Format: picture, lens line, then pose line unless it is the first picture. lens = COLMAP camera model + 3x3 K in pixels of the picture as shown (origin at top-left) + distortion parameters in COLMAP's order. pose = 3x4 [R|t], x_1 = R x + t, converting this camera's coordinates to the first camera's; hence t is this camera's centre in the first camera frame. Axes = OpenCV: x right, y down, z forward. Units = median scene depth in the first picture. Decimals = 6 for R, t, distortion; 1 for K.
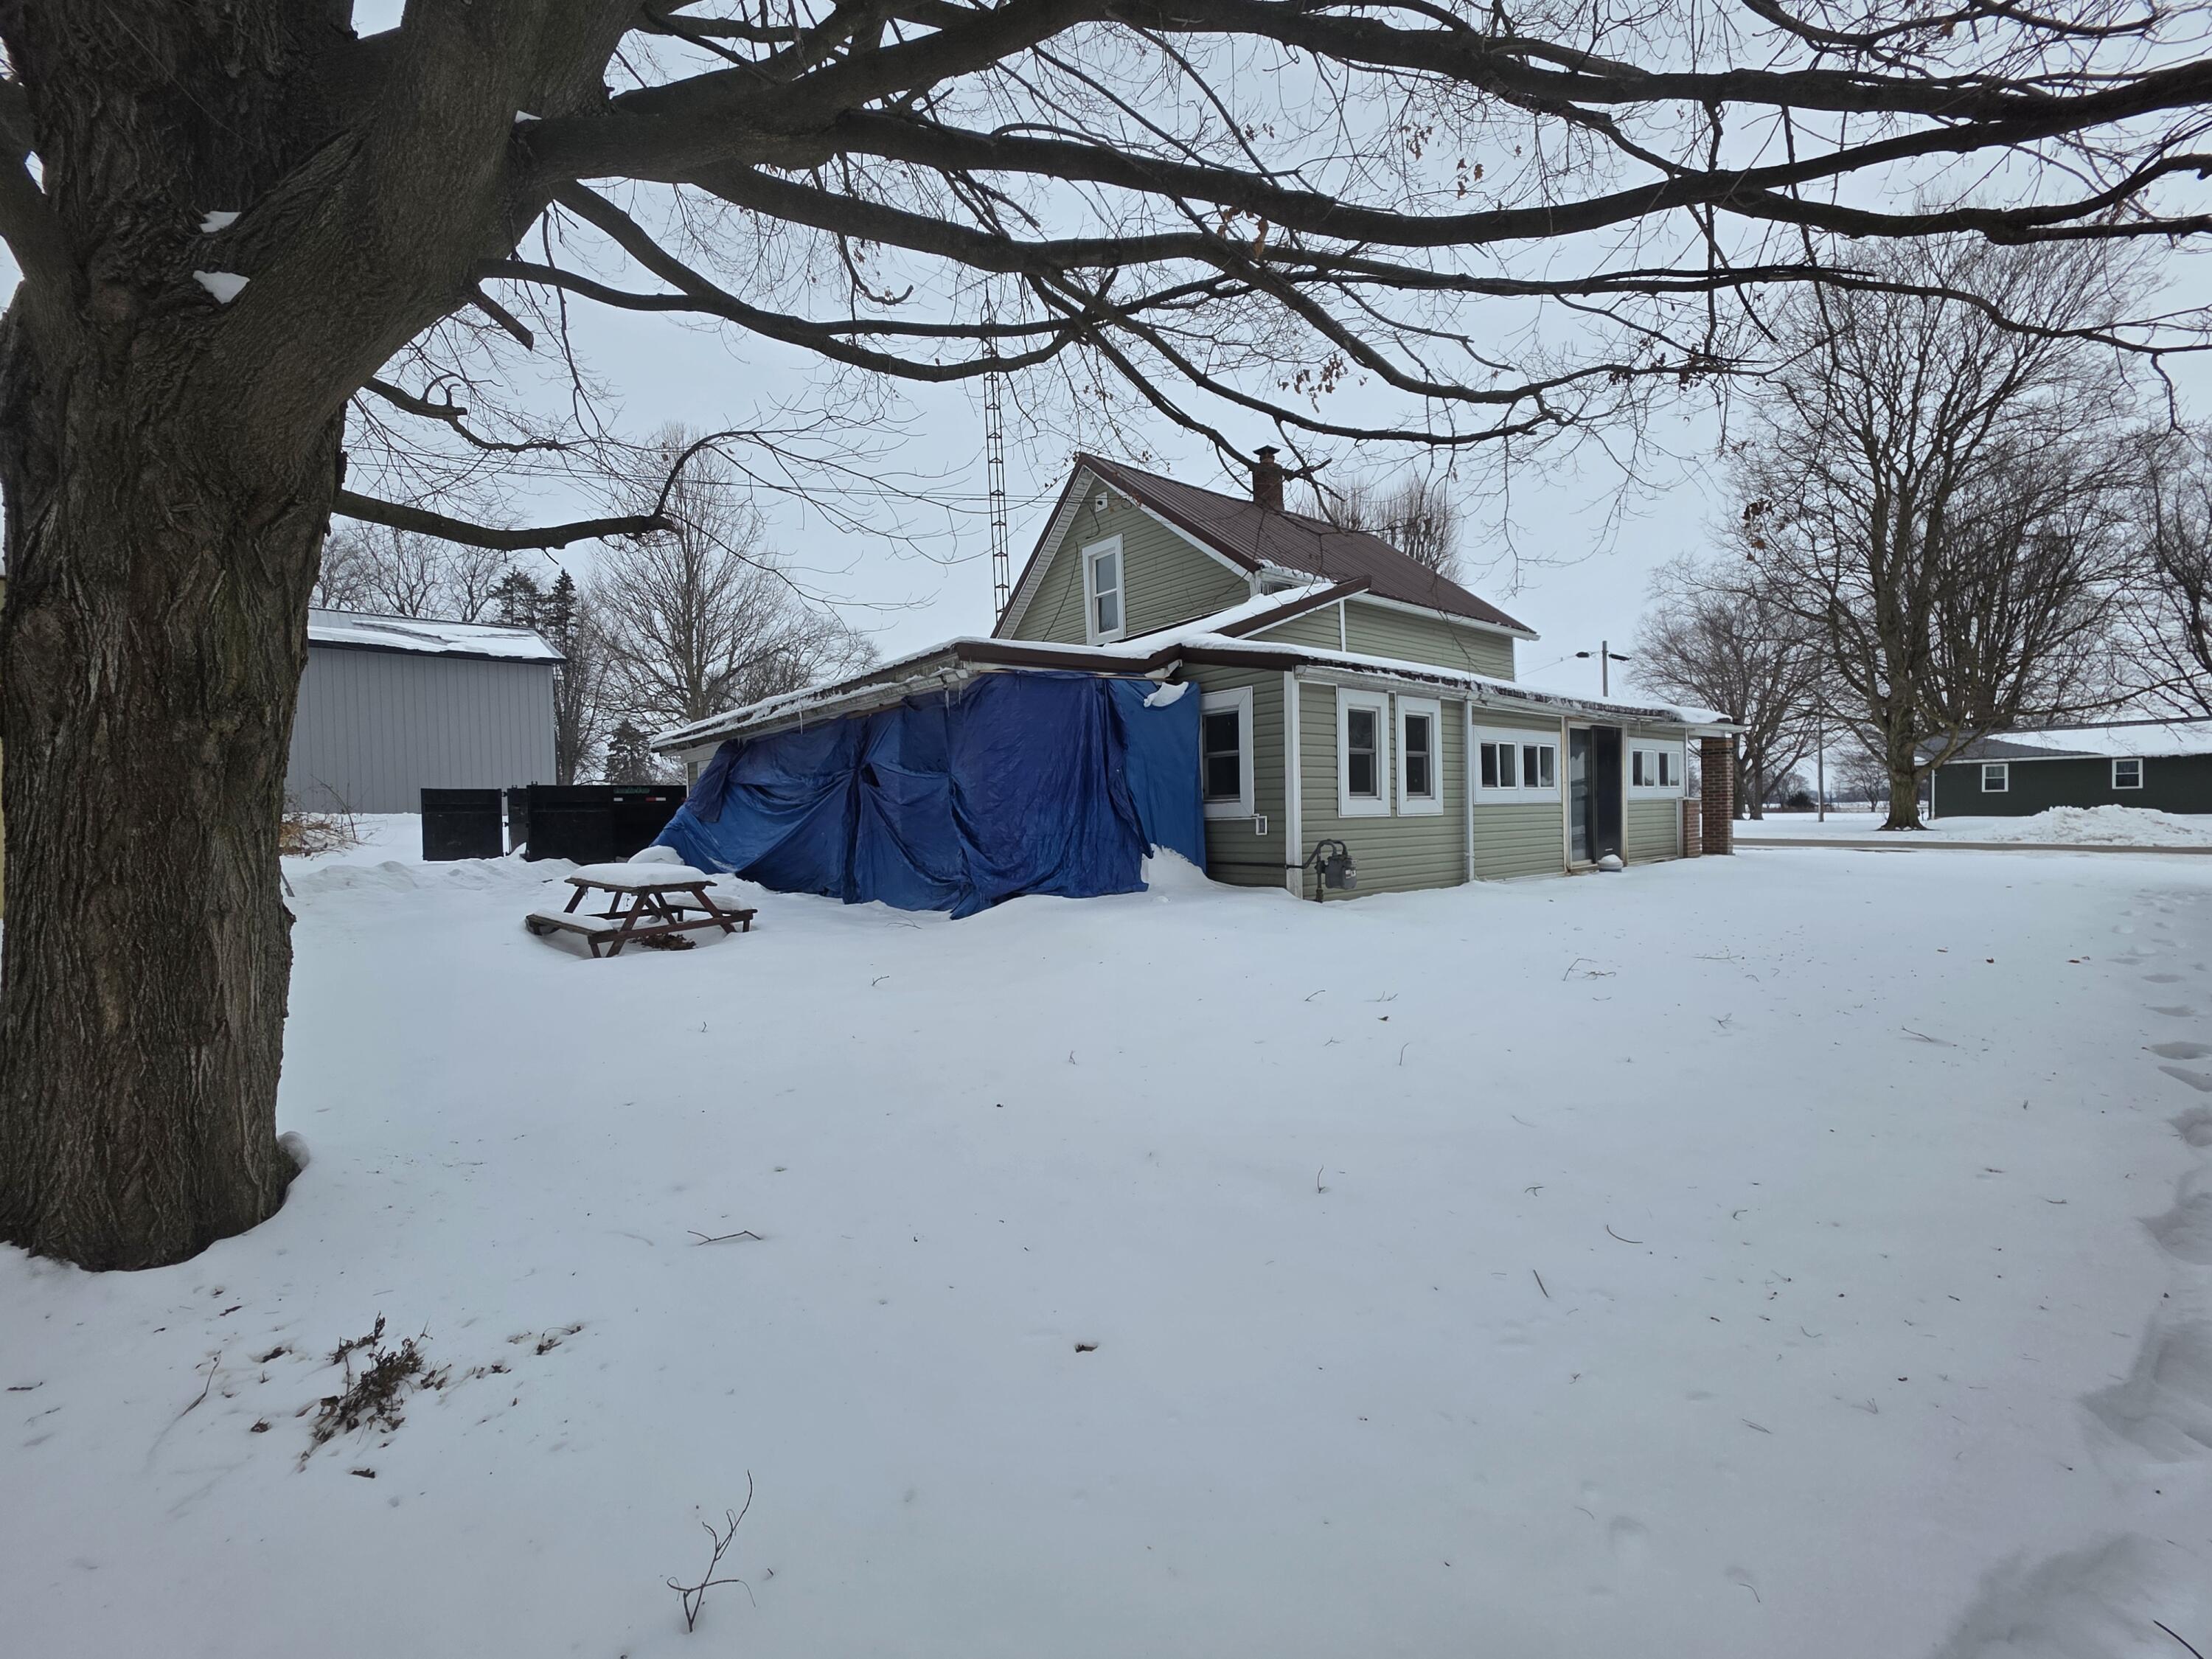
lens RADIAL K [[881.4, 0, 1116.1], [0, 881.4, 812.3], [0, 0, 1]] dist [0.009824, 0.000715]
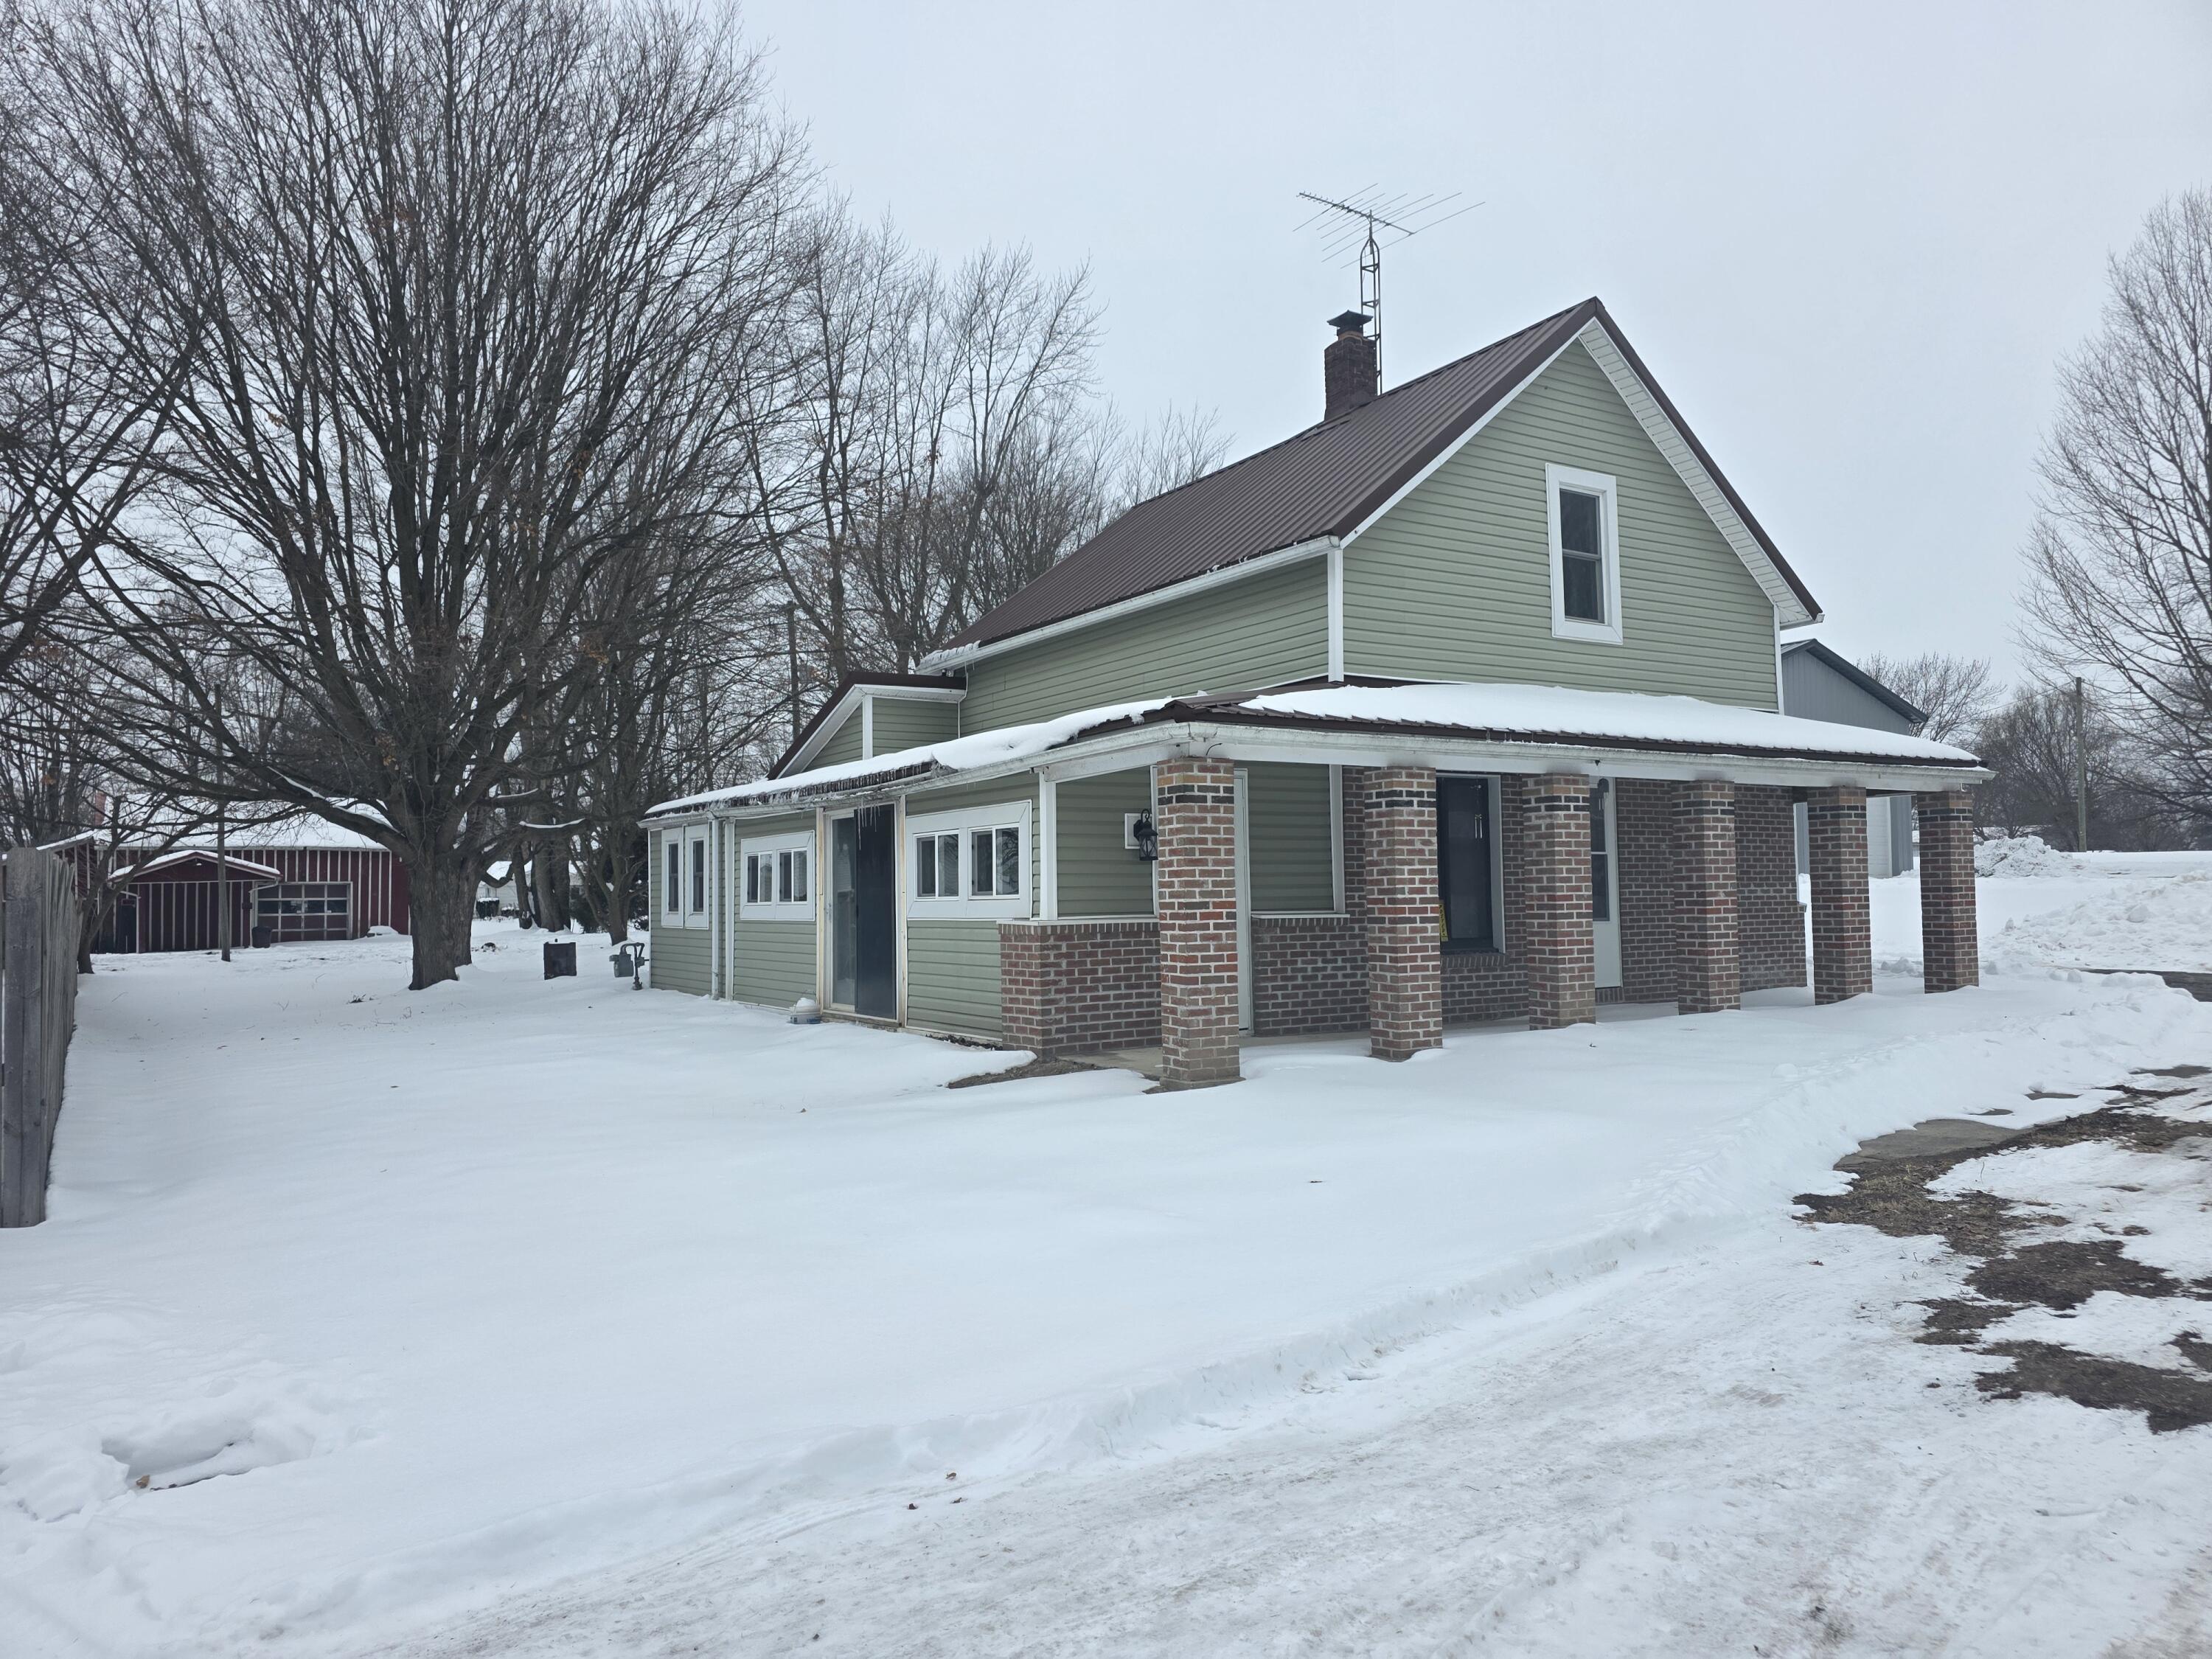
lens RADIAL K [[1486.3, 0, 1092.8], [0, 1486.3, 836.1], [0, 0, 1]] dist [0.044931, -0.016016]
pose [[-0.108732, -0.016351, -0.993937, 1.680326], [0.014379, 0.999734, -0.018019, -0.056043], [0.993967, -0.016251, -0.108468, 1.323418]]
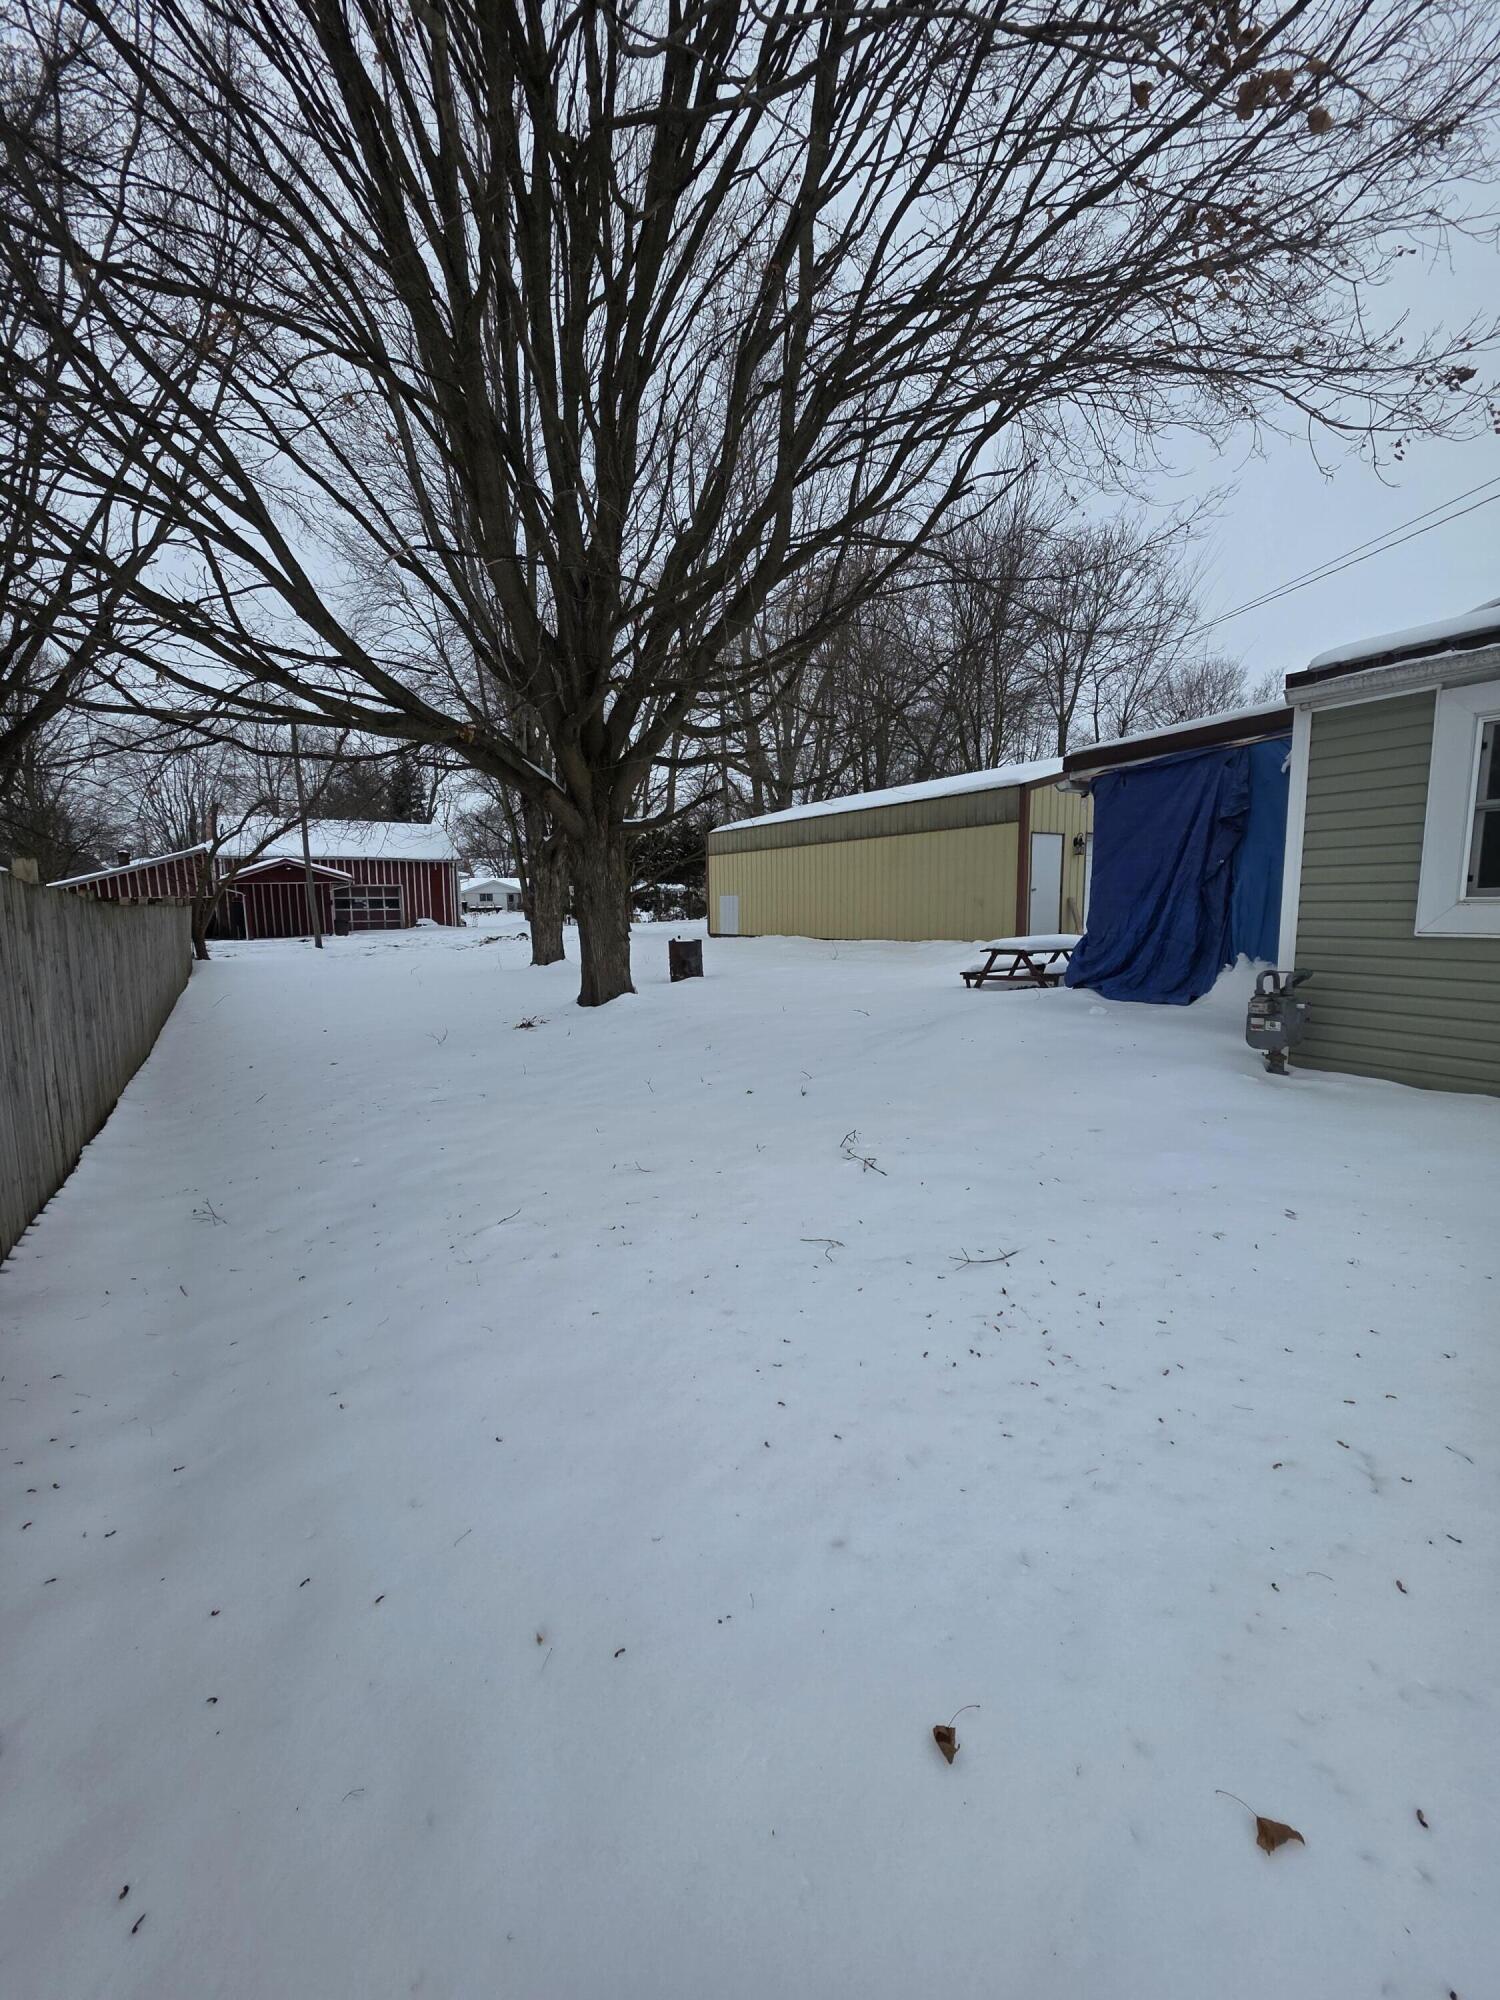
lens RADIAL K [[796.9, 0, 759.7], [0, 796.9, 1007.9], [0, 0, 1]] dist [0.009824, 0.000715]
pose [[-0.109493, 0.155131, -0.981807, 0.924736], [0.011577, 0.987878, 0.154799, -0.036048], [0.993920, 0.005583, -0.109961, 0.734691]]
